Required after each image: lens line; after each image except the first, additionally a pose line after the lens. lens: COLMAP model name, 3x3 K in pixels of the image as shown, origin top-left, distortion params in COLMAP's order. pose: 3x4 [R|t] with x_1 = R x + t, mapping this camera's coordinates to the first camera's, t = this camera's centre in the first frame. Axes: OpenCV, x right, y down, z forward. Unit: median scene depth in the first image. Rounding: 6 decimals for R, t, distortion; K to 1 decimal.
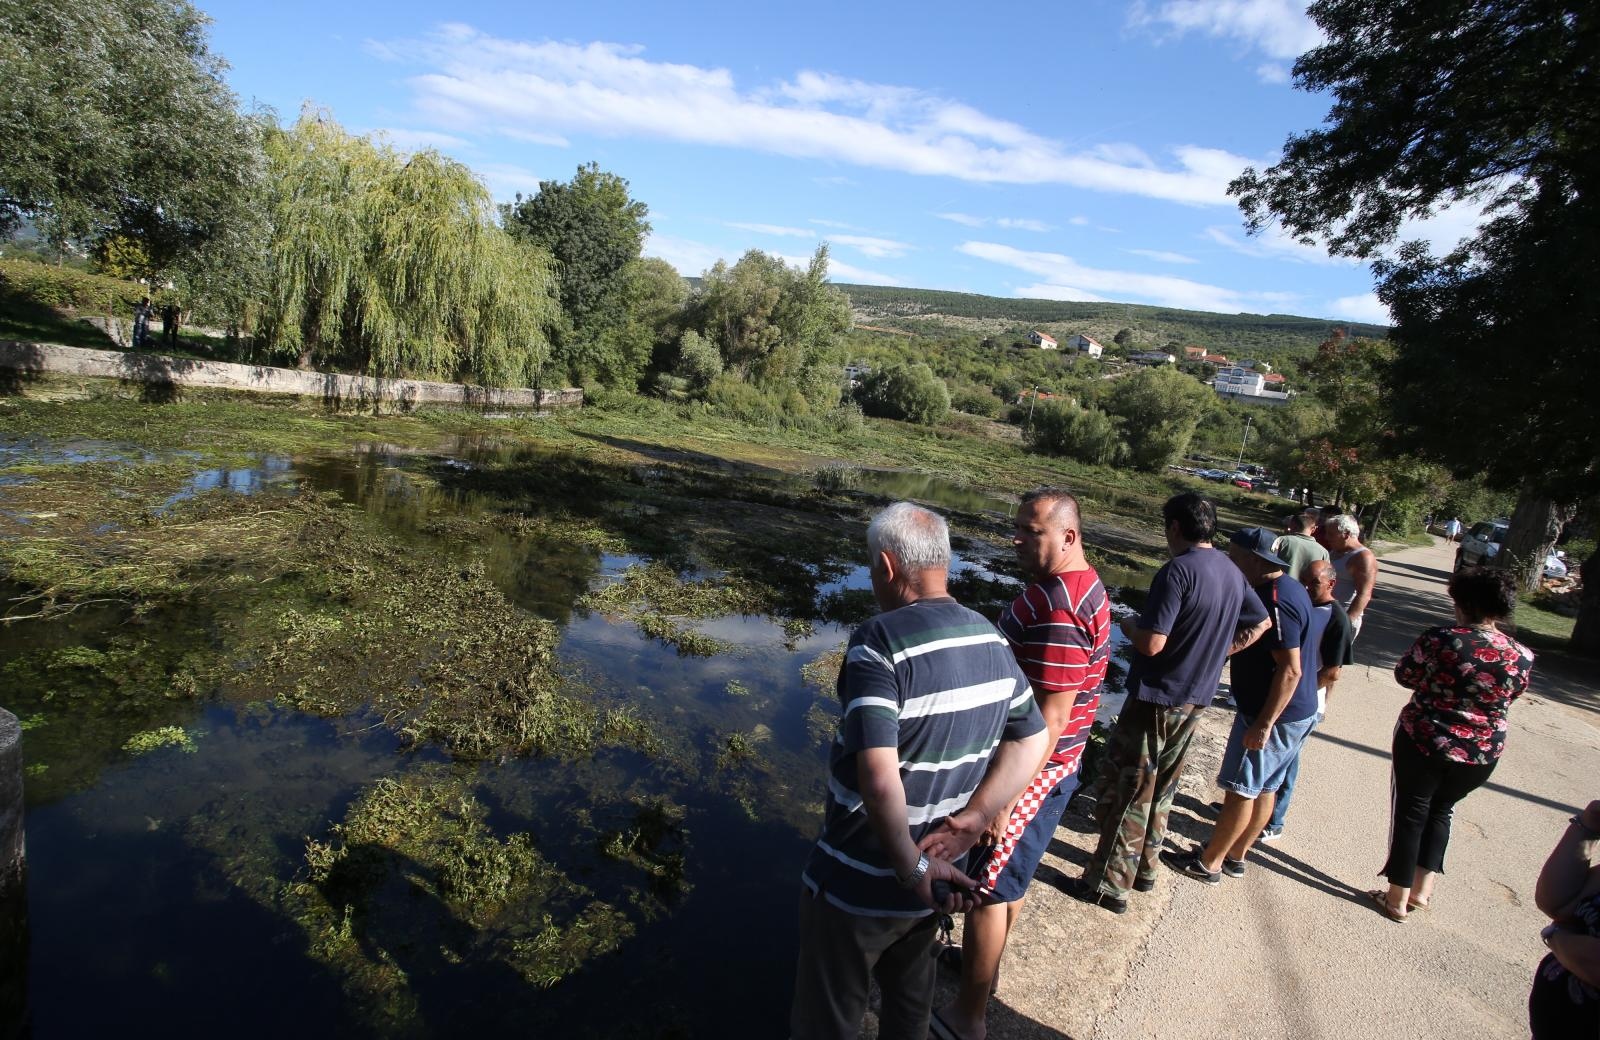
lens RADIAL K [[798.8, 0, 791.9], [0, 798.8, 524.2], [0, 0, 1]] dist [-0.073806, 0.034321]
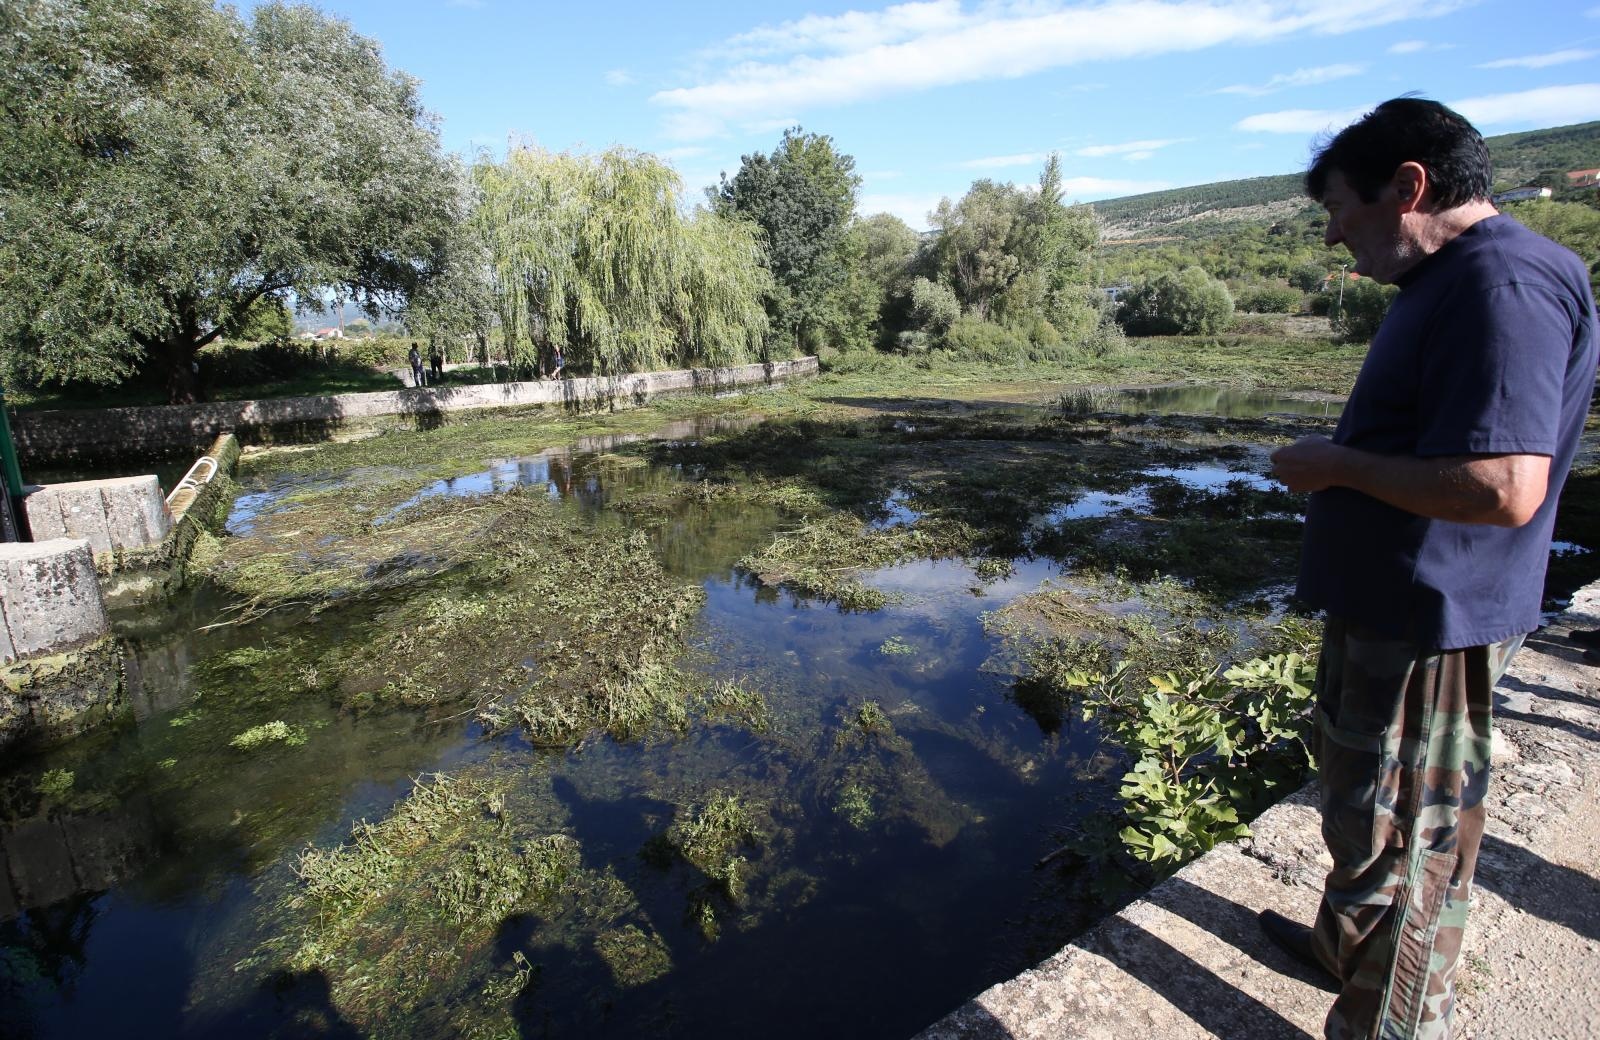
lens RADIAL K [[798.8, 0, 791.9], [0, 798.8, 524.2], [0, 0, 1]] dist [-0.073806, 0.034321]
pose [[0.934209, -0.111882, -0.338727, 0.028987], [0.128200, 0.991405, 0.026111, 0.010338], [0.332894, -0.067818, 0.940522, 0.044462]]
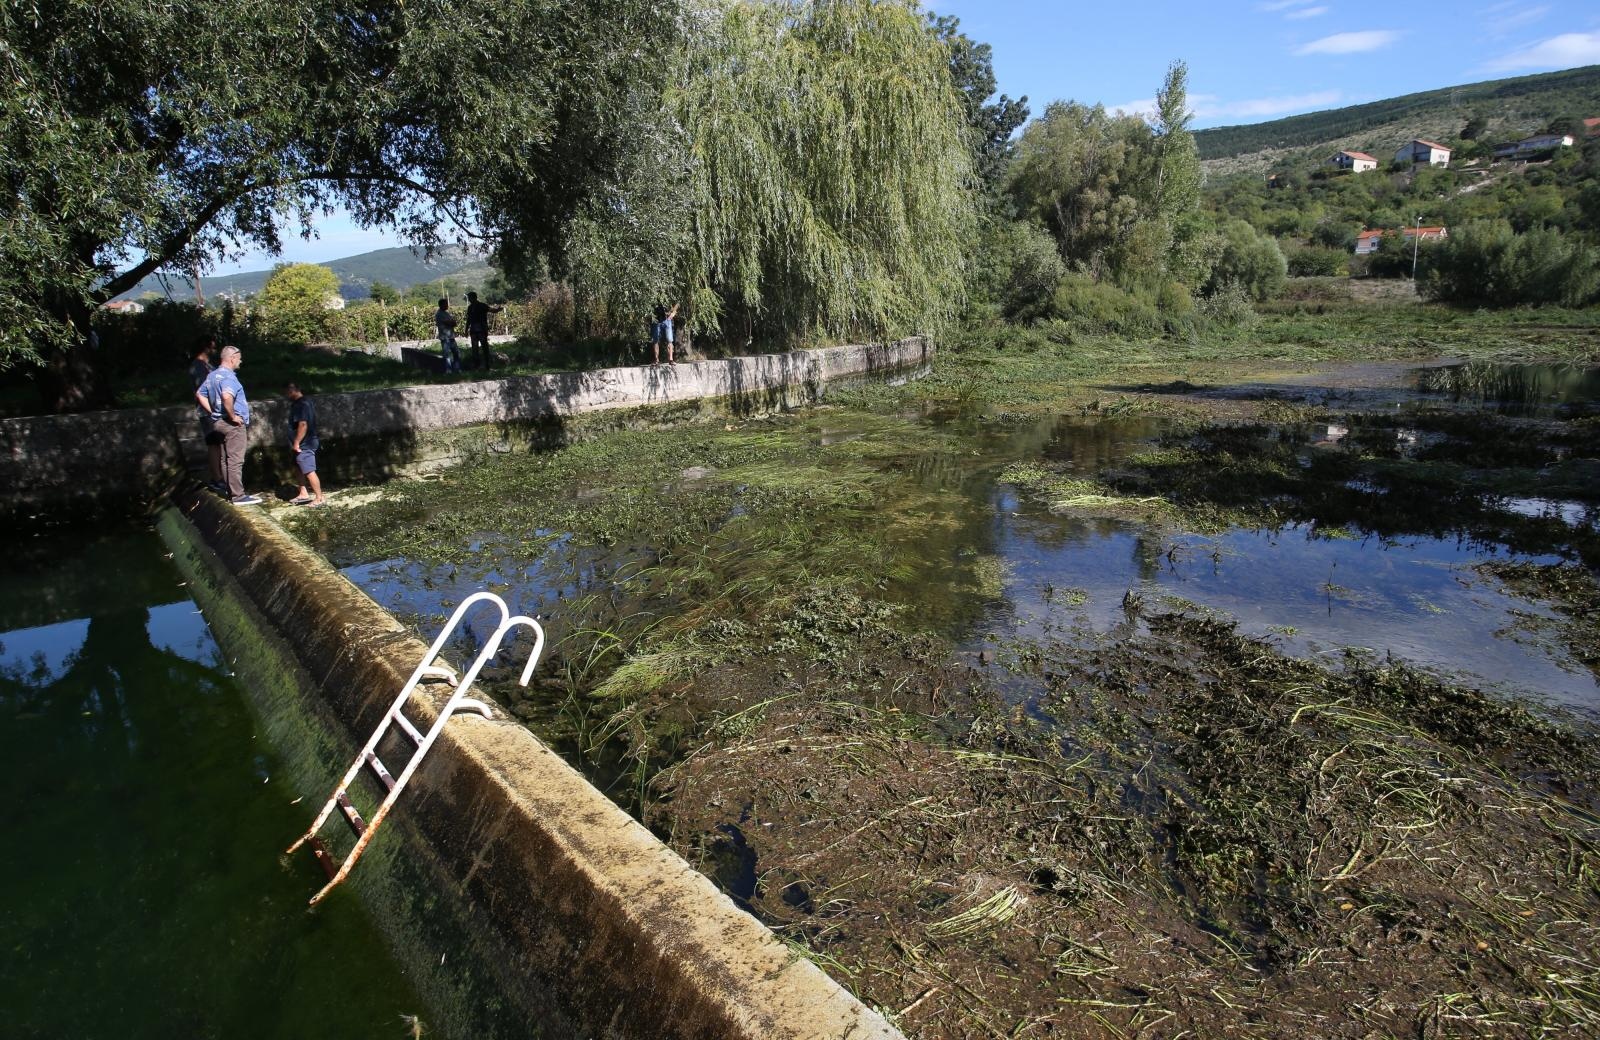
lens RADIAL K [[946.3, 0, 800.0], [0, 946.3, 520.0], [0, 0, 1]] dist [-0.058115, 0.045944]
pose [[0.960974, -0.142909, -0.236869, -0.255089], [0.153524, 0.987779, 0.026893, -0.050955], [0.230131, -0.062208, 0.971169, 0.171426]]
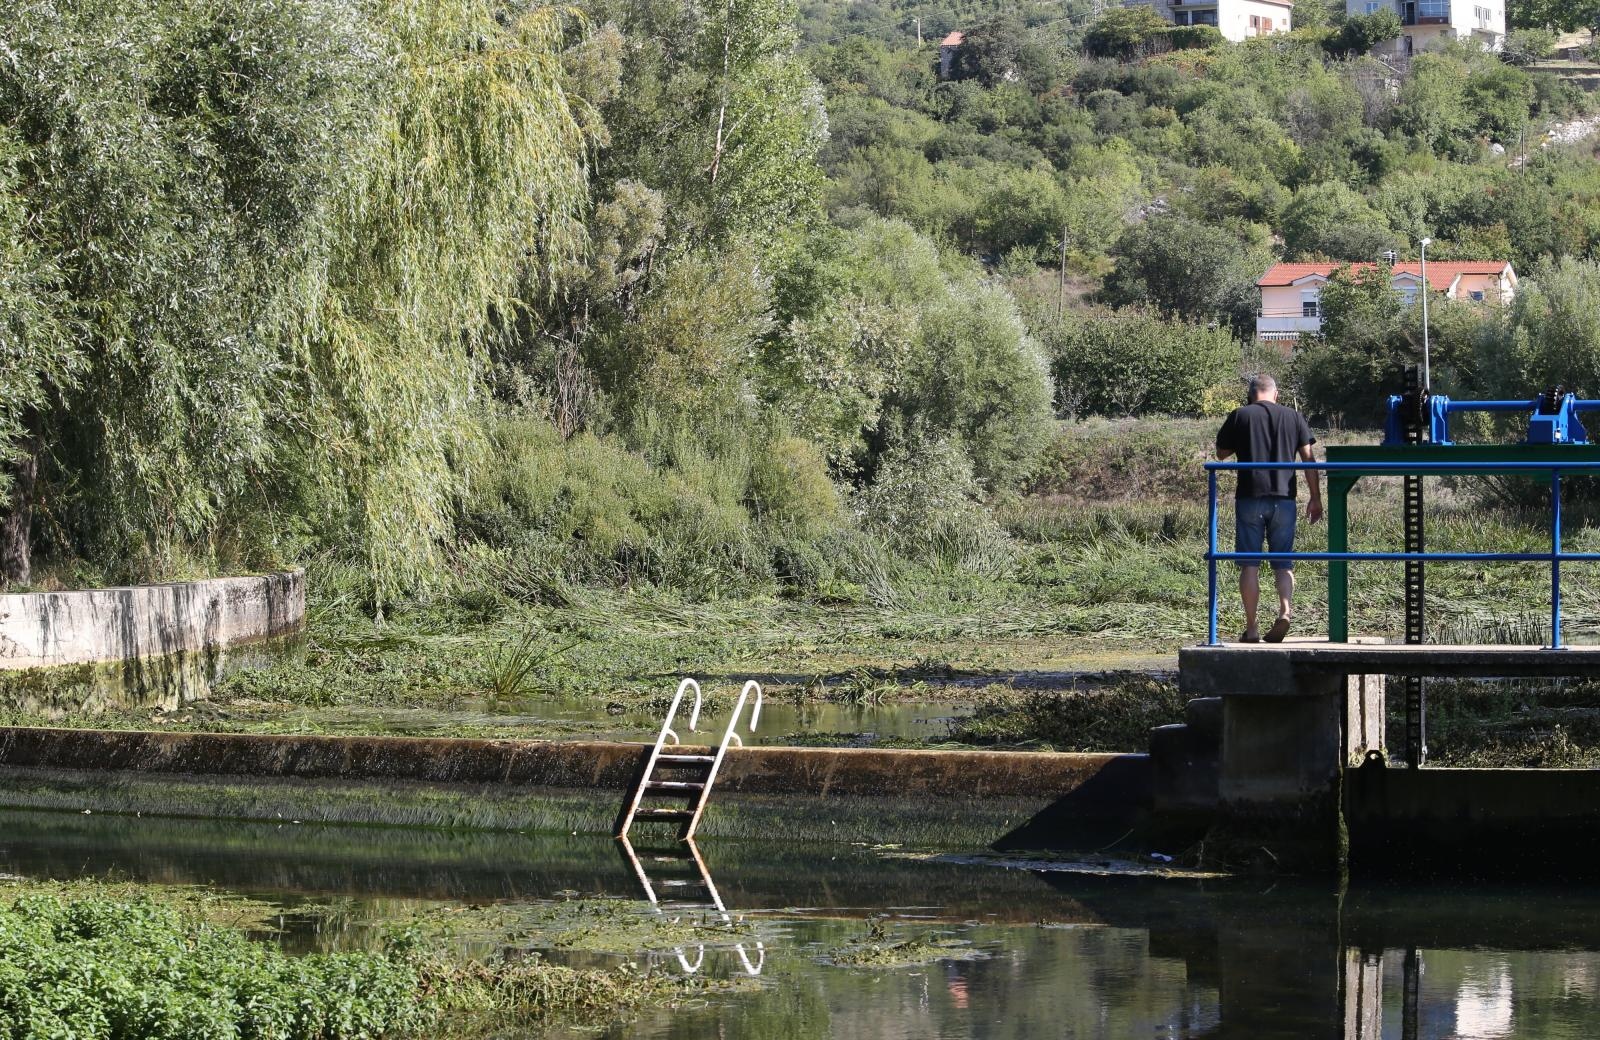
lens RADIAL K [[4499.7, 0, 800.0], [0, 4499.7, 520.0], [0, 0, 1]] dist [-0.683674, -2.151210]
pose [[0.961518, -0.177144, 0.210010, -0.480984], [0.204378, 0.972014, -0.115835, 0.027907], [-0.183613, 0.154299, 0.970813, -0.530019]]
